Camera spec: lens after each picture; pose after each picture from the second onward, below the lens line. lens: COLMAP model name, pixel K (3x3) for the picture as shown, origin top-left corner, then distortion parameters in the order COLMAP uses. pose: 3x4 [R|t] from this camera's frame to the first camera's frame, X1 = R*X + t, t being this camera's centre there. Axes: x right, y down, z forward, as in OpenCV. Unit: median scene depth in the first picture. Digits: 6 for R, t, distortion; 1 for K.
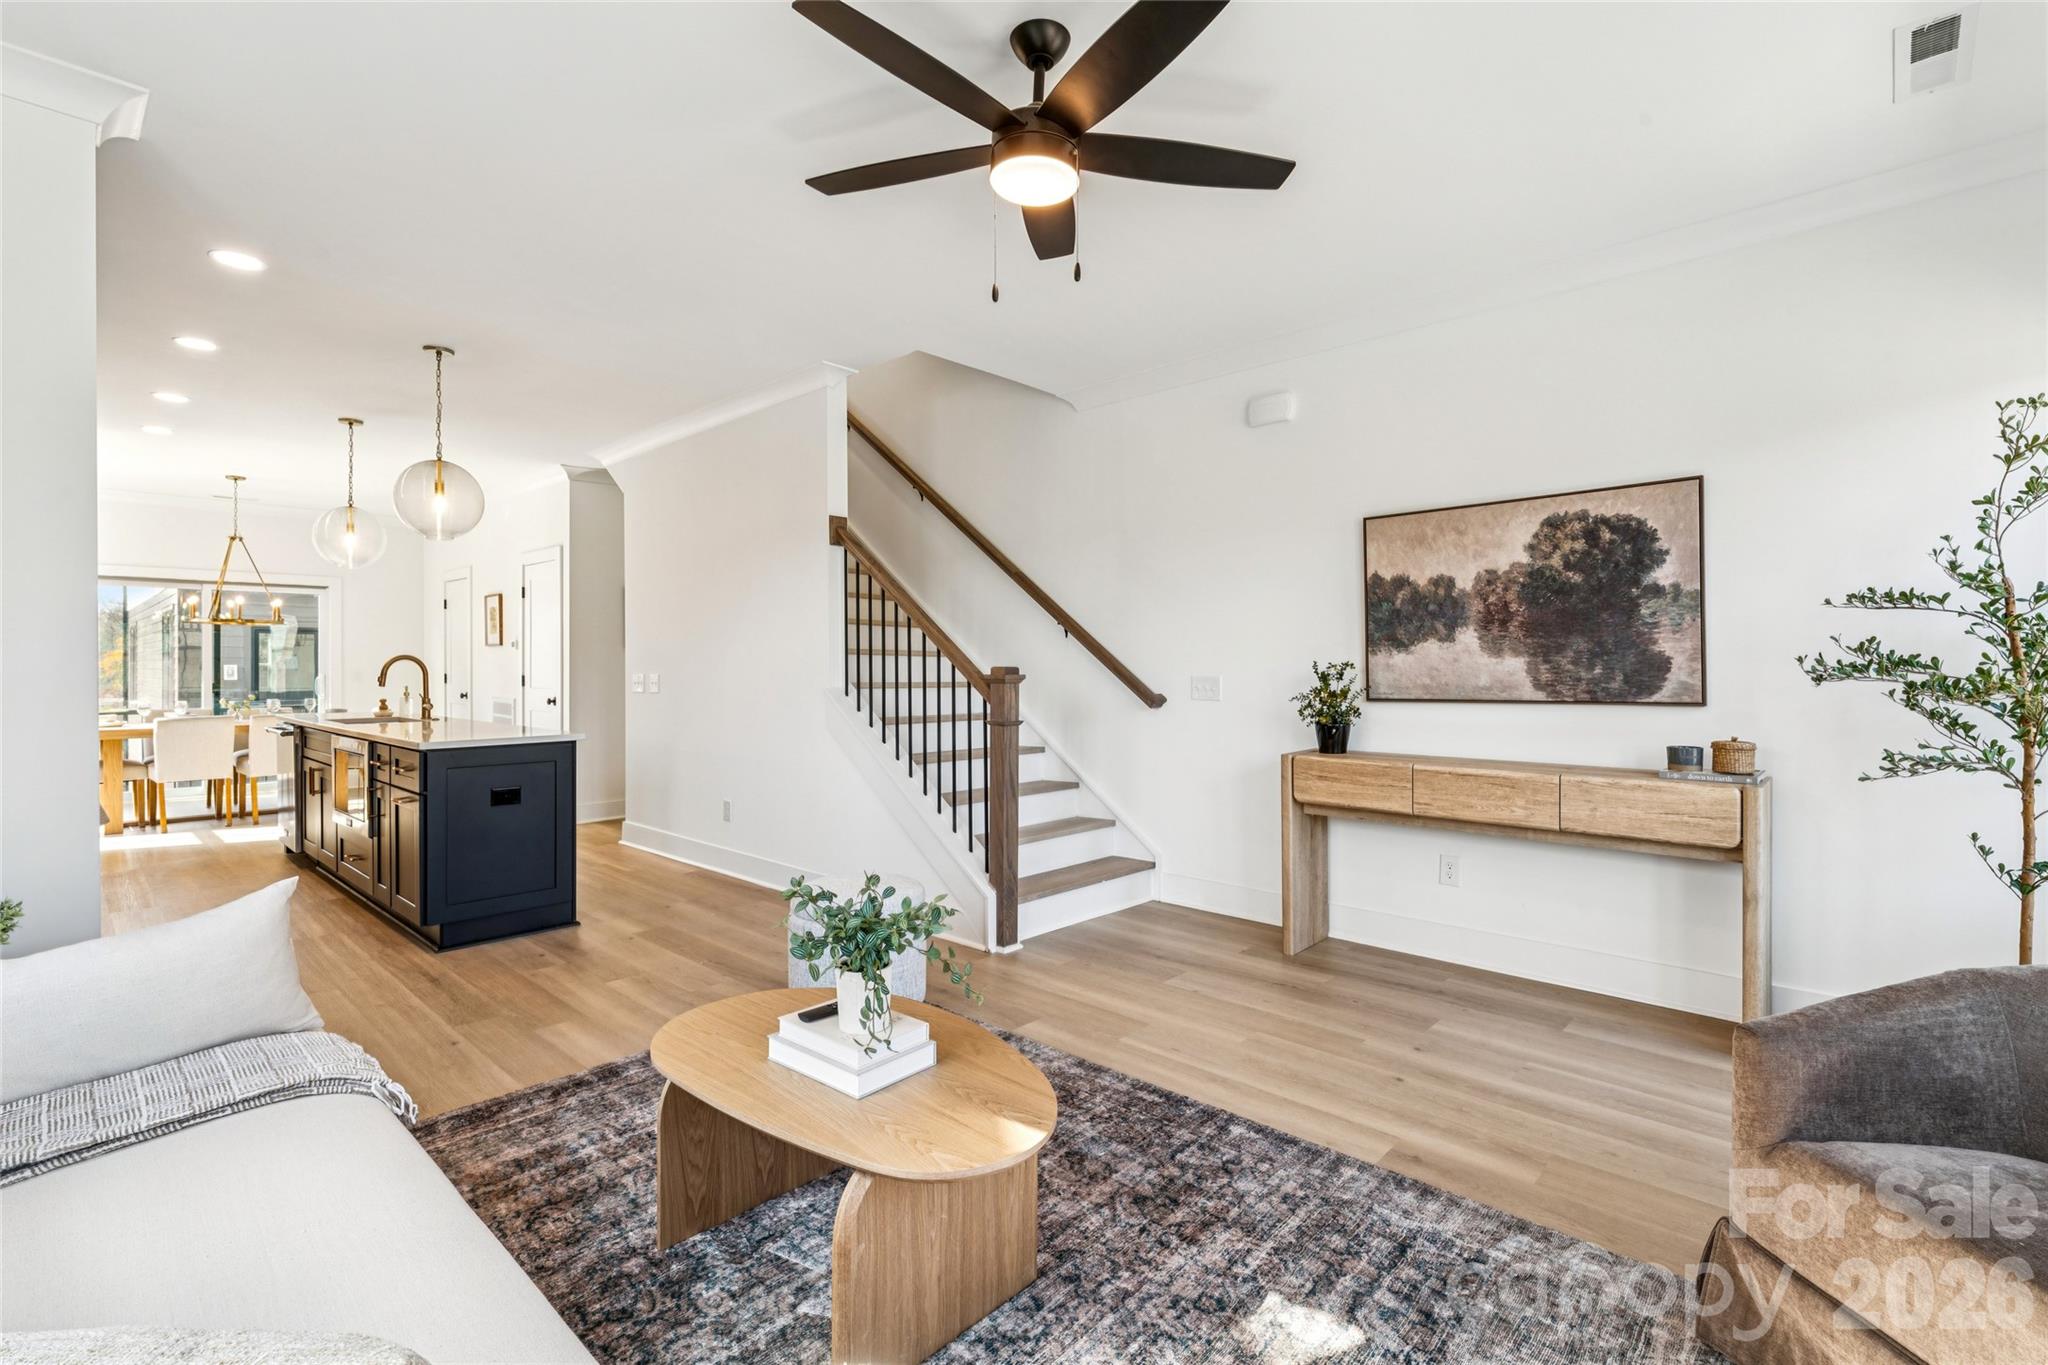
lens RADIAL K [[924.0, 0, 1010.8], [0, 924.0, 670.2], [0, 0, 1]] dist [-0.000904, -0.000578]
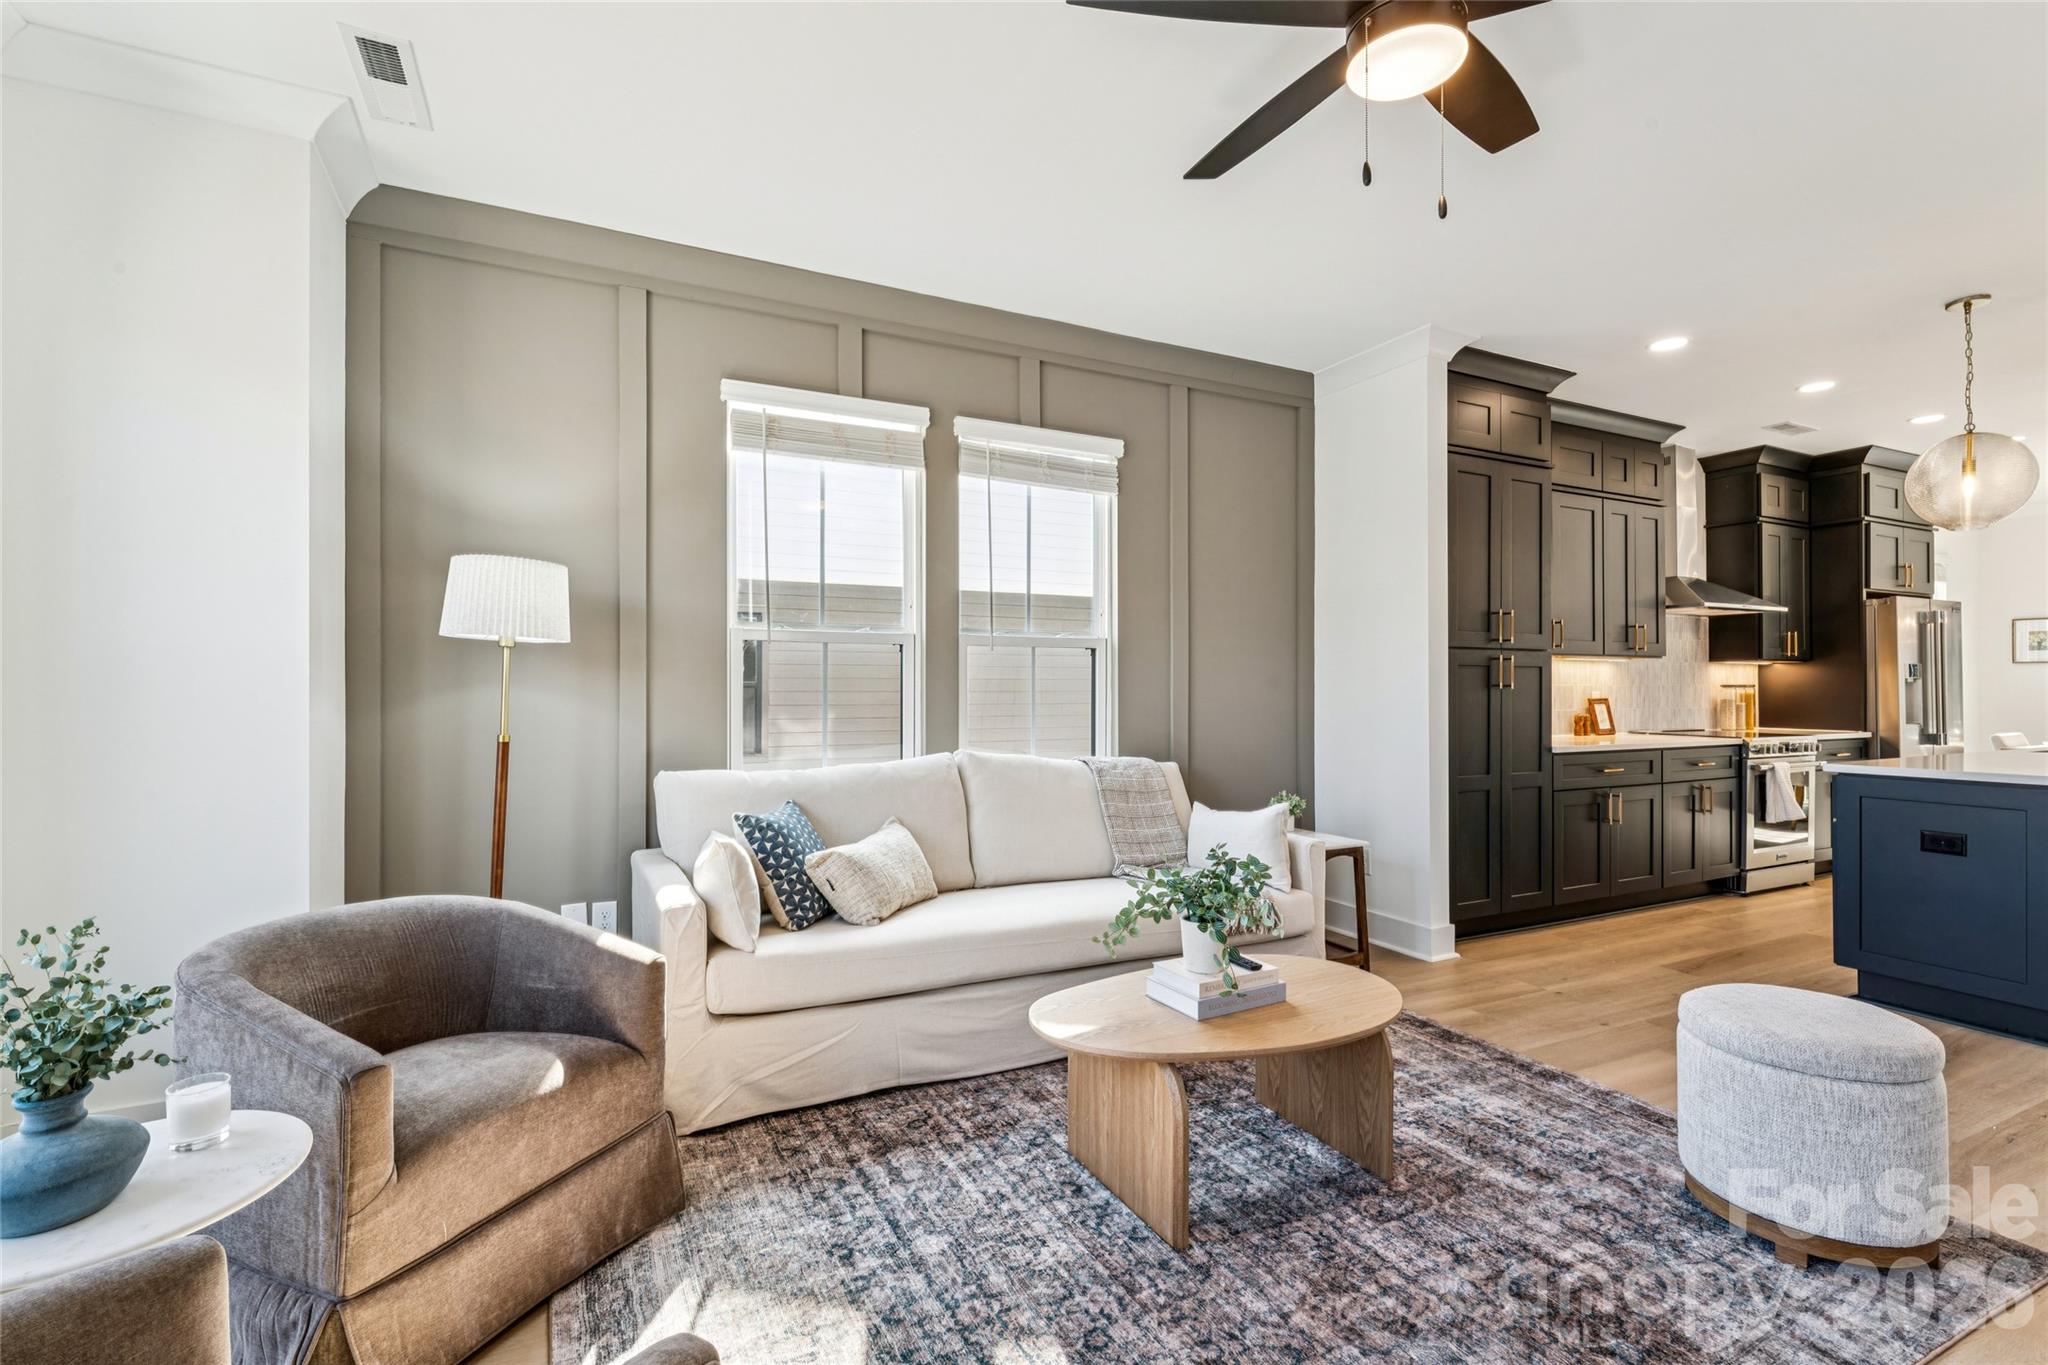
lens RADIAL K [[924.0, 0, 1032.2], [0, 924.0, 684.3], [0, 0, 1]] dist [-0.000904, -0.000578]
pose [[-0.343705, -0.007142, -0.939051, 0.517648], [-0.000005, 0.999971, -0.007603, 0.005347], [0.939078, -0.002608, -0.343695, 0.573250]]
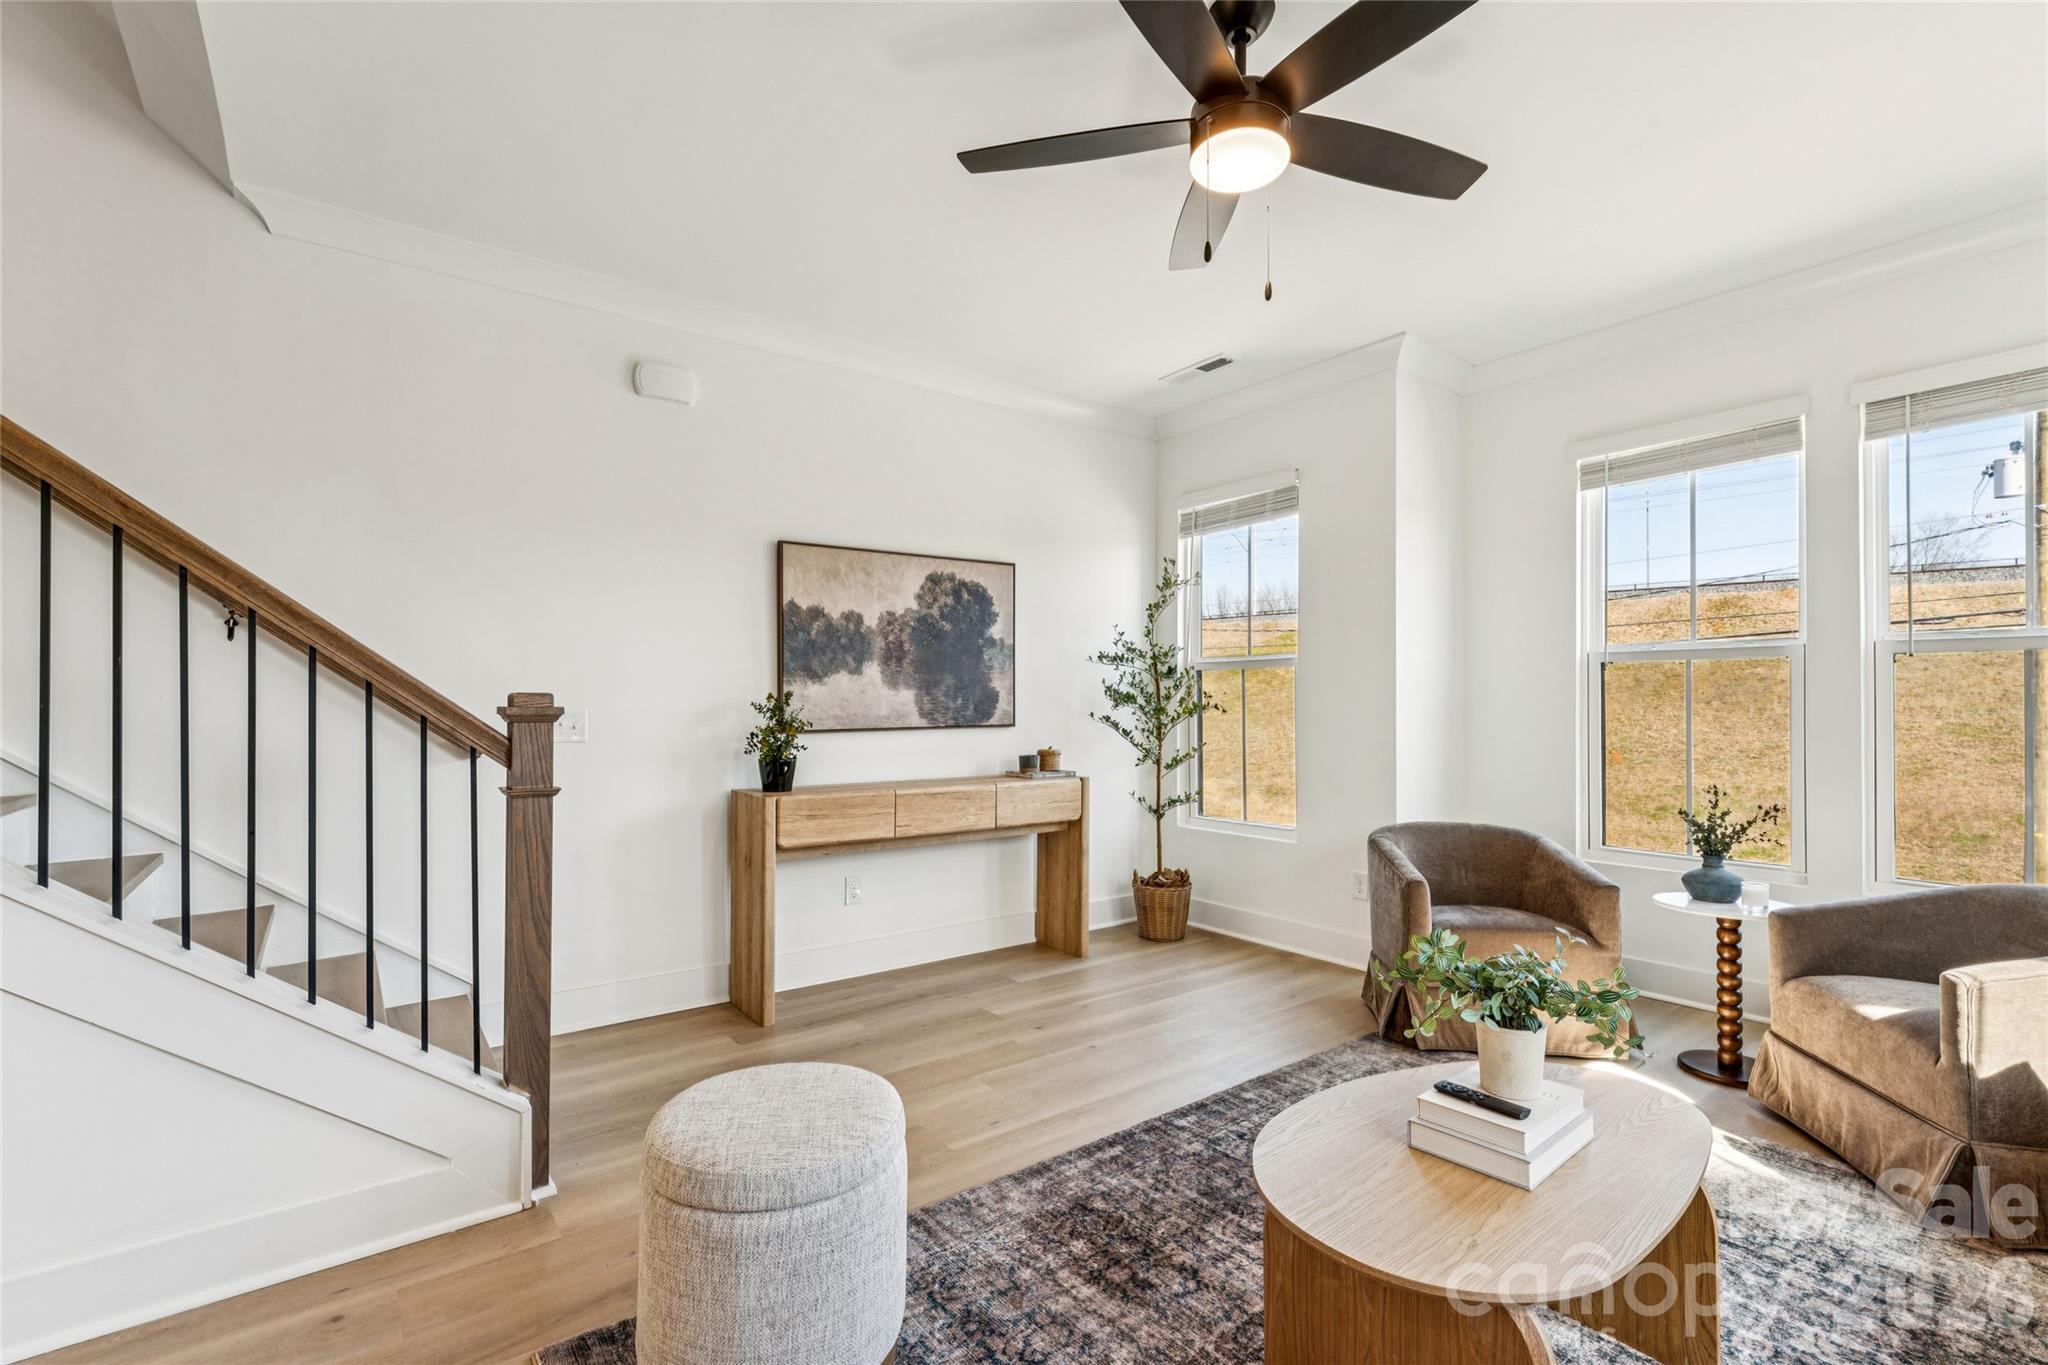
lens RADIAL K [[924.0, 0, 1033.9], [0, 924.0, 698.7], [0, 0, 1]] dist [-0.000904, -0.000578]
pose [[0.160083, 0.004539, 0.987093, -0.534020], [0.001654, 0.999987, -0.004867, 0.002559], [-0.987102, 0.002412, 0.160073, 0.621206]]
